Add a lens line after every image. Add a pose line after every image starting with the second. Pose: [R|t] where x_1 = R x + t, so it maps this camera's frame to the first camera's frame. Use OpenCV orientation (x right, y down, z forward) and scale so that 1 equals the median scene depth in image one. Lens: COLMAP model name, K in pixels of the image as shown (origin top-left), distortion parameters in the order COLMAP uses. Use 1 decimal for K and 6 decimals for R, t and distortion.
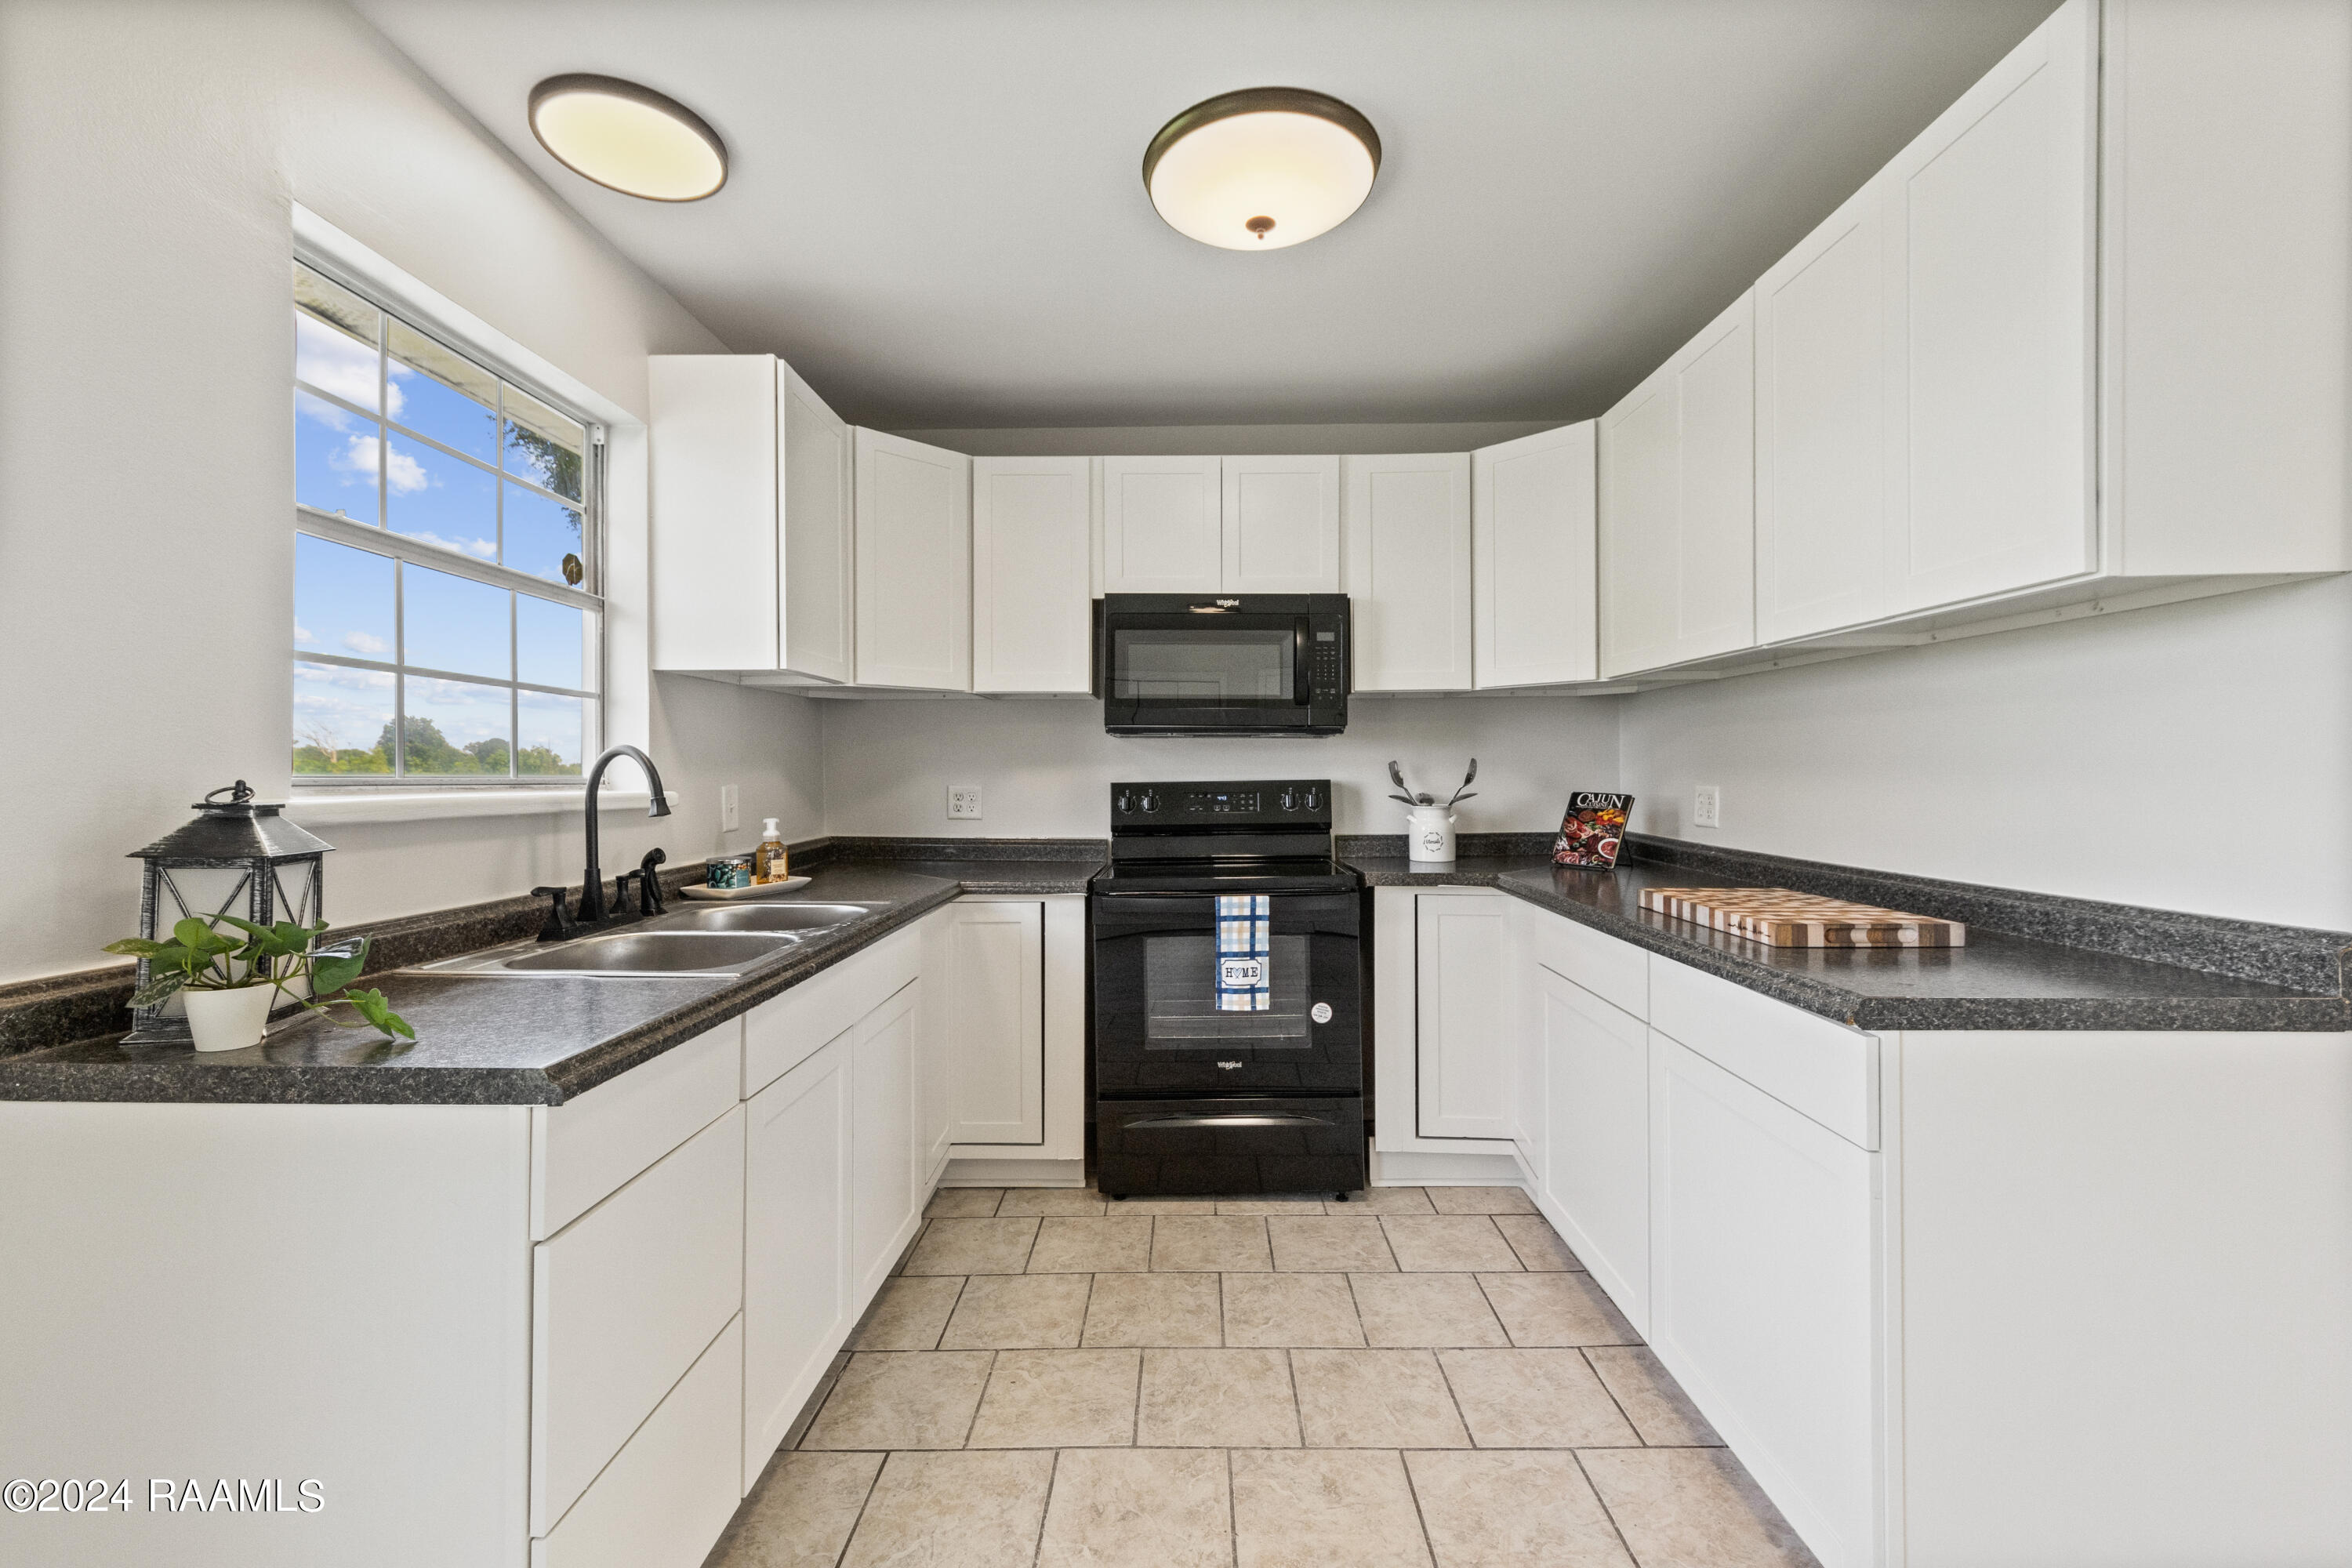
lens RADIAL K [[945.6, 0, 1169.4], [0, 945.6, 774.6], [0, 0, 1]] dist [-0.000741, -0.000416]
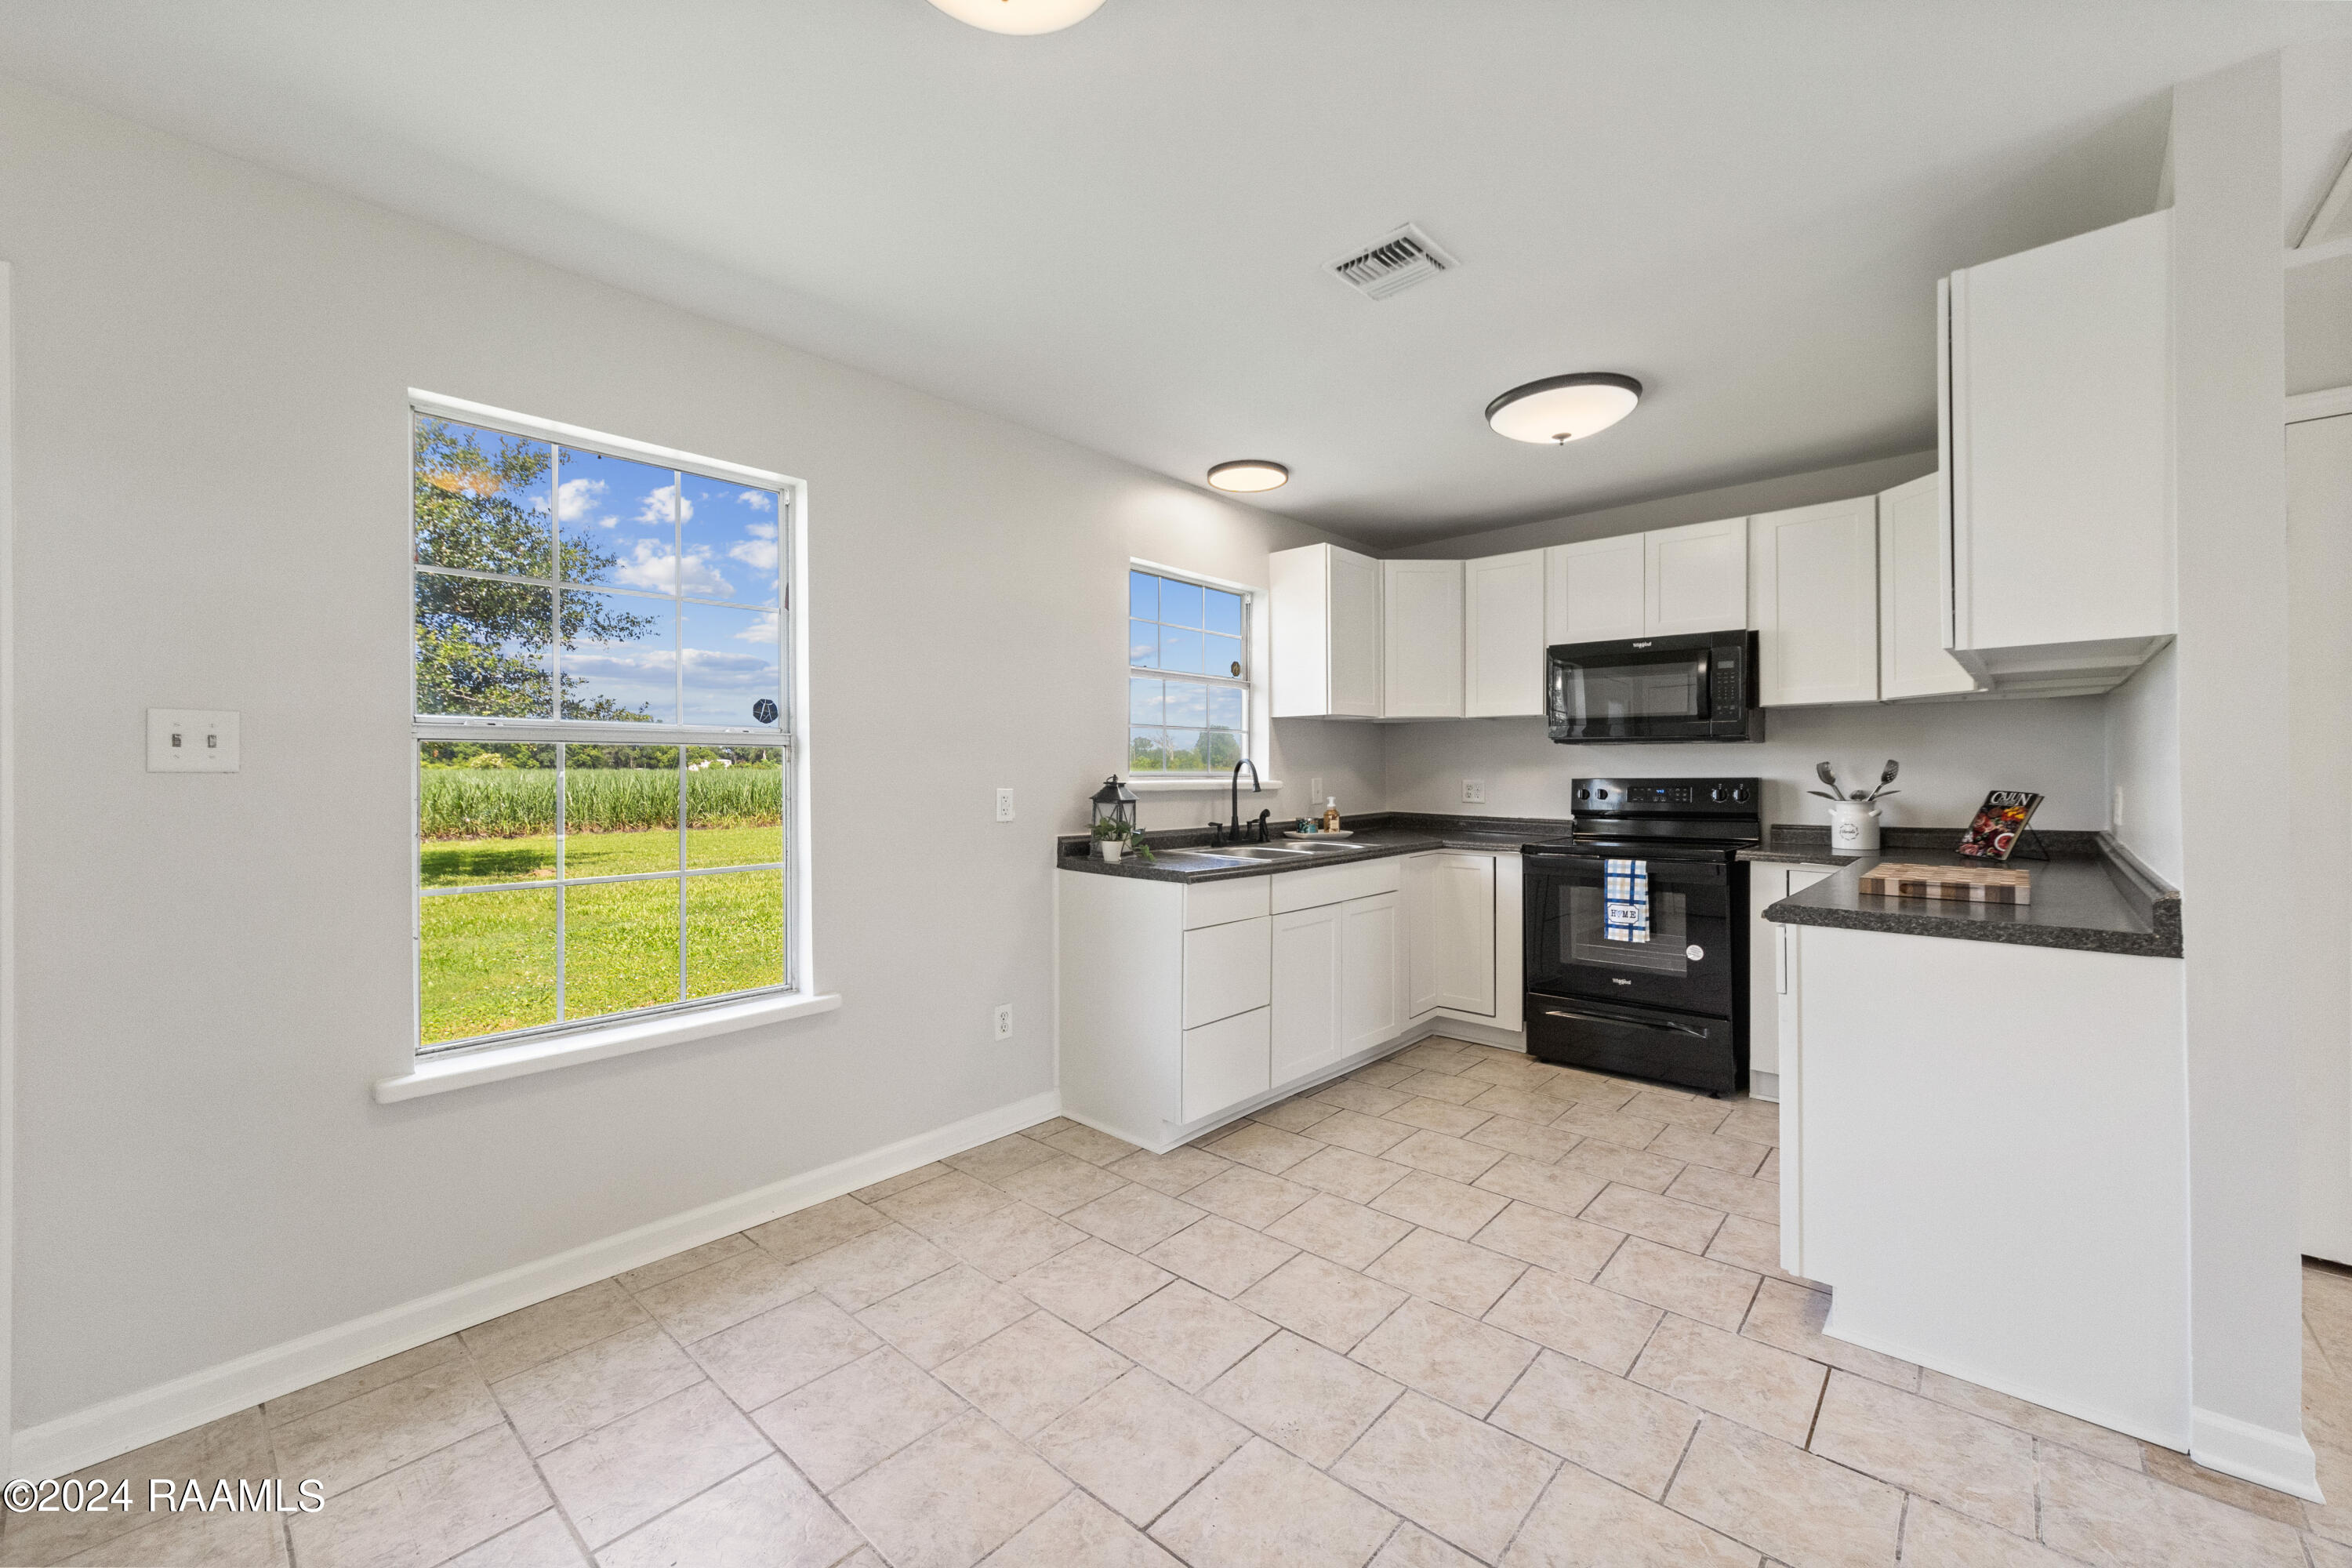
lens RADIAL K [[945.6, 0, 1177.4], [0, 945.6, 773.5], [0, 0, 1]] dist [-0.000741, -0.000416]
pose [[0.752222, 0.004146, -0.658897, 0.504057], [-0.001833, 0.999990, 0.004200, -0.004649], [0.658907, -0.001951, 0.752222, -0.496735]]
